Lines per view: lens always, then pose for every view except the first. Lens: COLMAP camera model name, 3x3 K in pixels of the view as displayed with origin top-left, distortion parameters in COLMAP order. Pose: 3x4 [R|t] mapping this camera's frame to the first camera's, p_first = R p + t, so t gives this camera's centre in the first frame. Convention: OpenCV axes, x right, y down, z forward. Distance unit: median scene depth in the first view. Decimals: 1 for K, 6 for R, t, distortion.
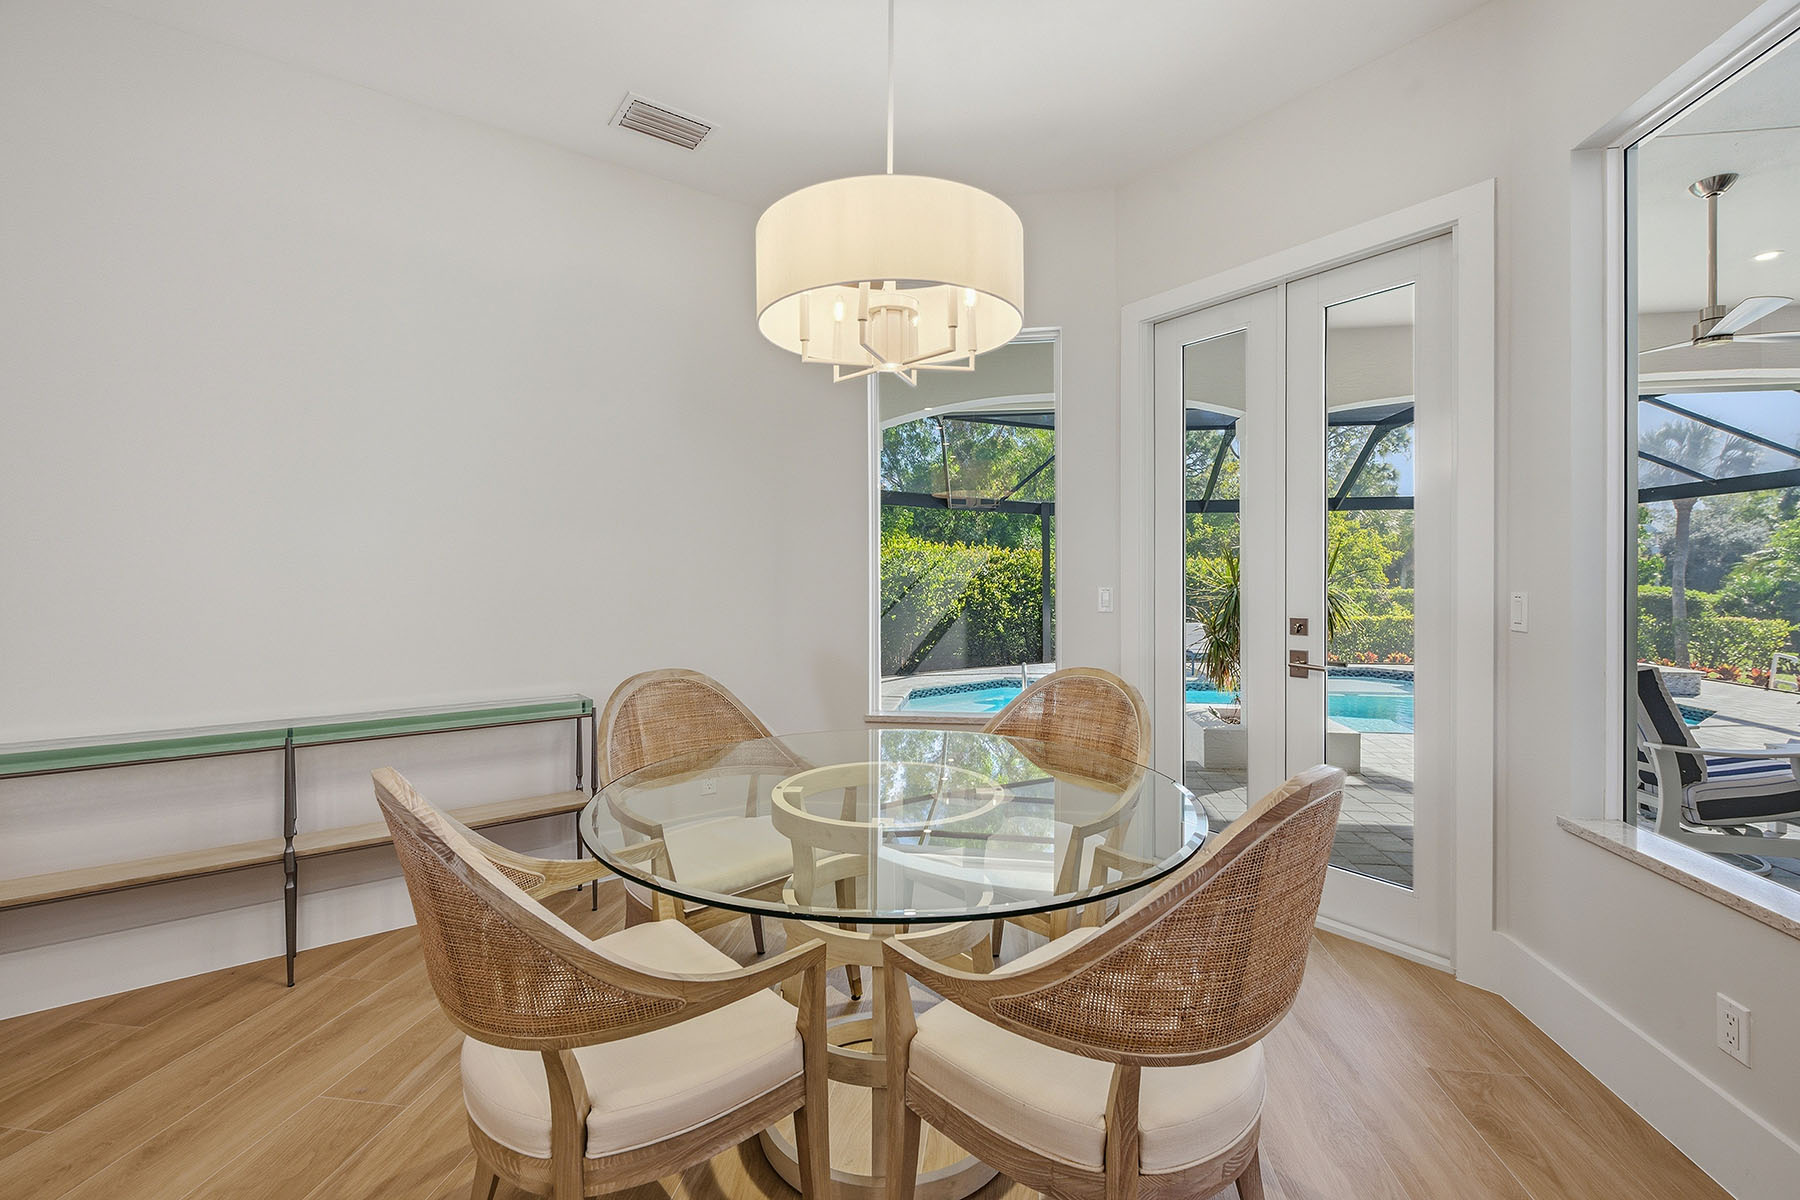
lens RADIAL K [[755.8, 0, 897.5], [0, 755.8, 585.1], [0, 0, 1]] dist [-0.002266, -0.000856]
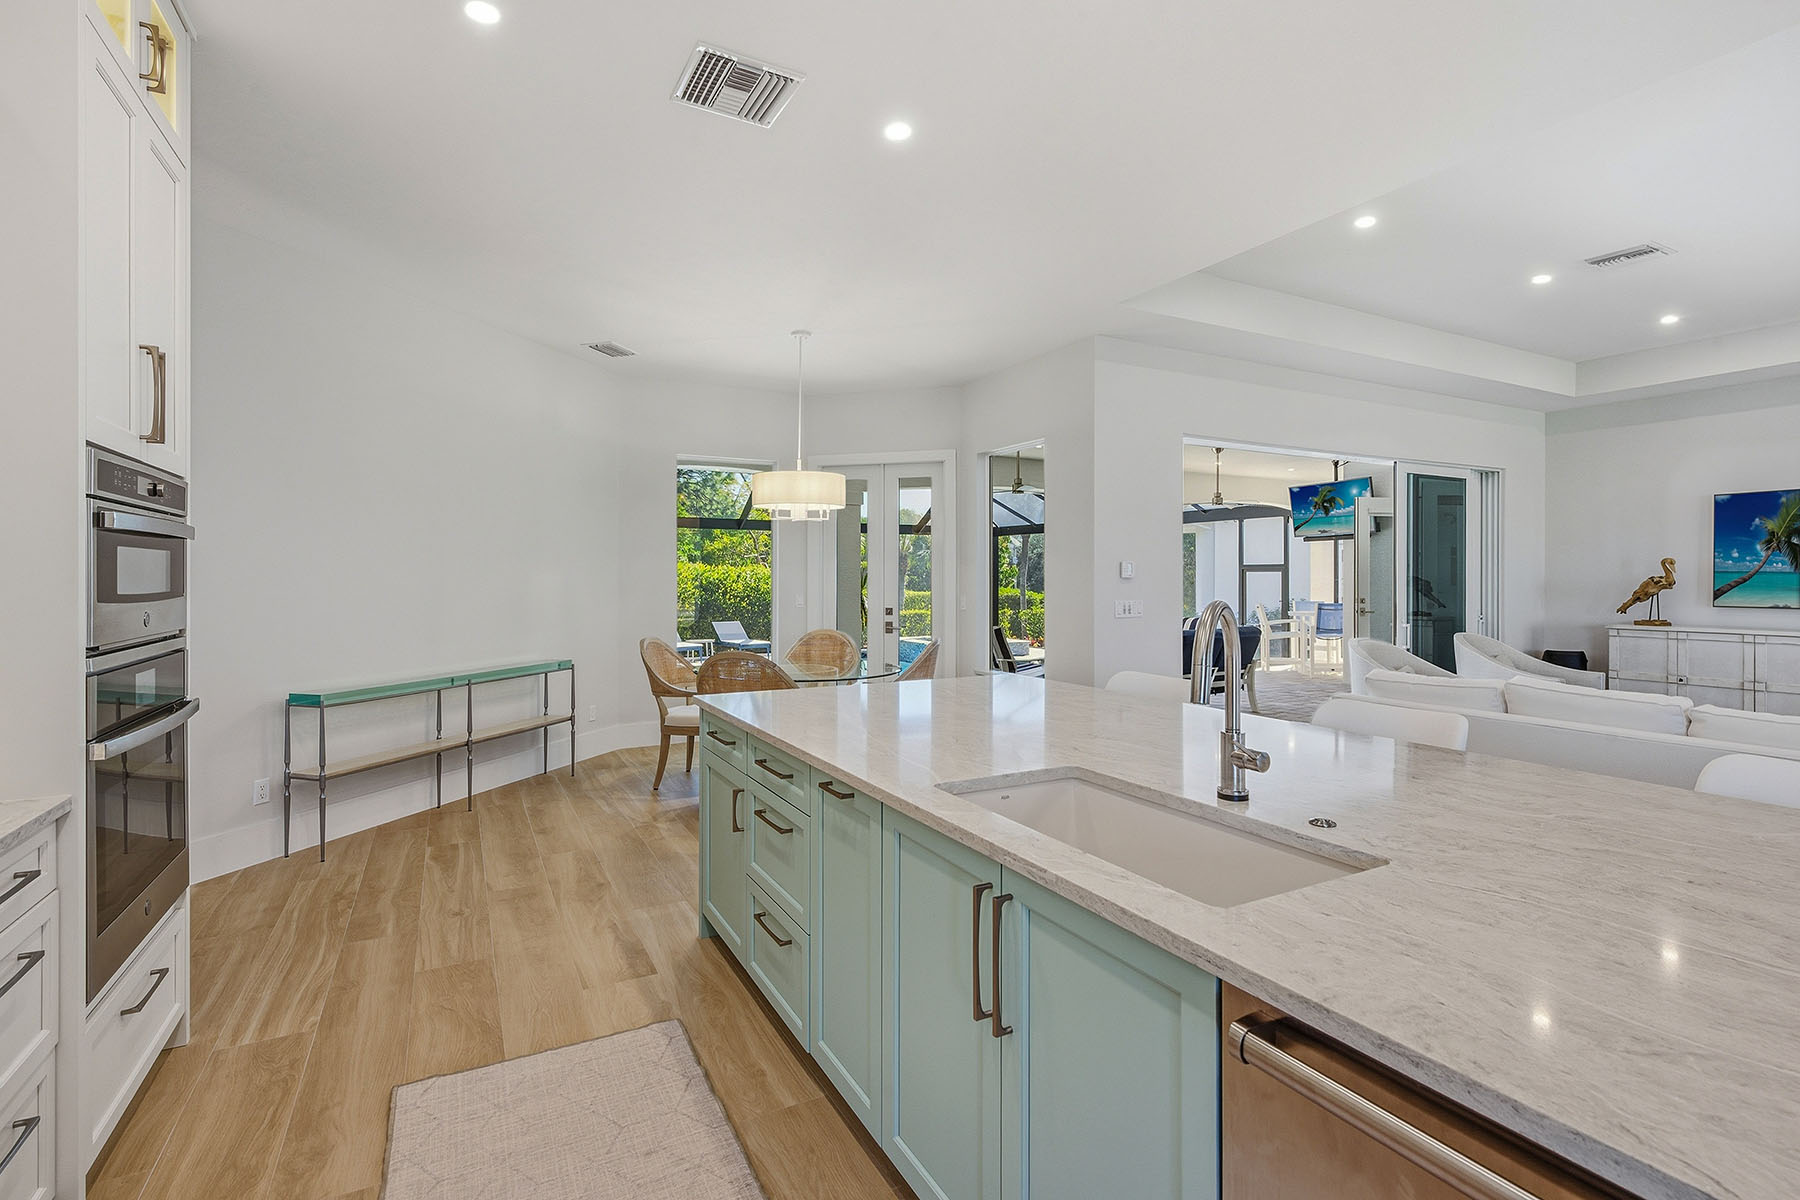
lens RADIAL K [[809.8, 0, 896.0], [0, 809.8, 579.7], [0, 0, 1]] dist [0.000658, -0.002233]
pose [[0.800488, 0.004408, 0.599333, -0.936088], [0.001324, 0.999957, -0.009124, -0.020093], [-0.599348, 0.008097, 0.800448, -1.000965]]
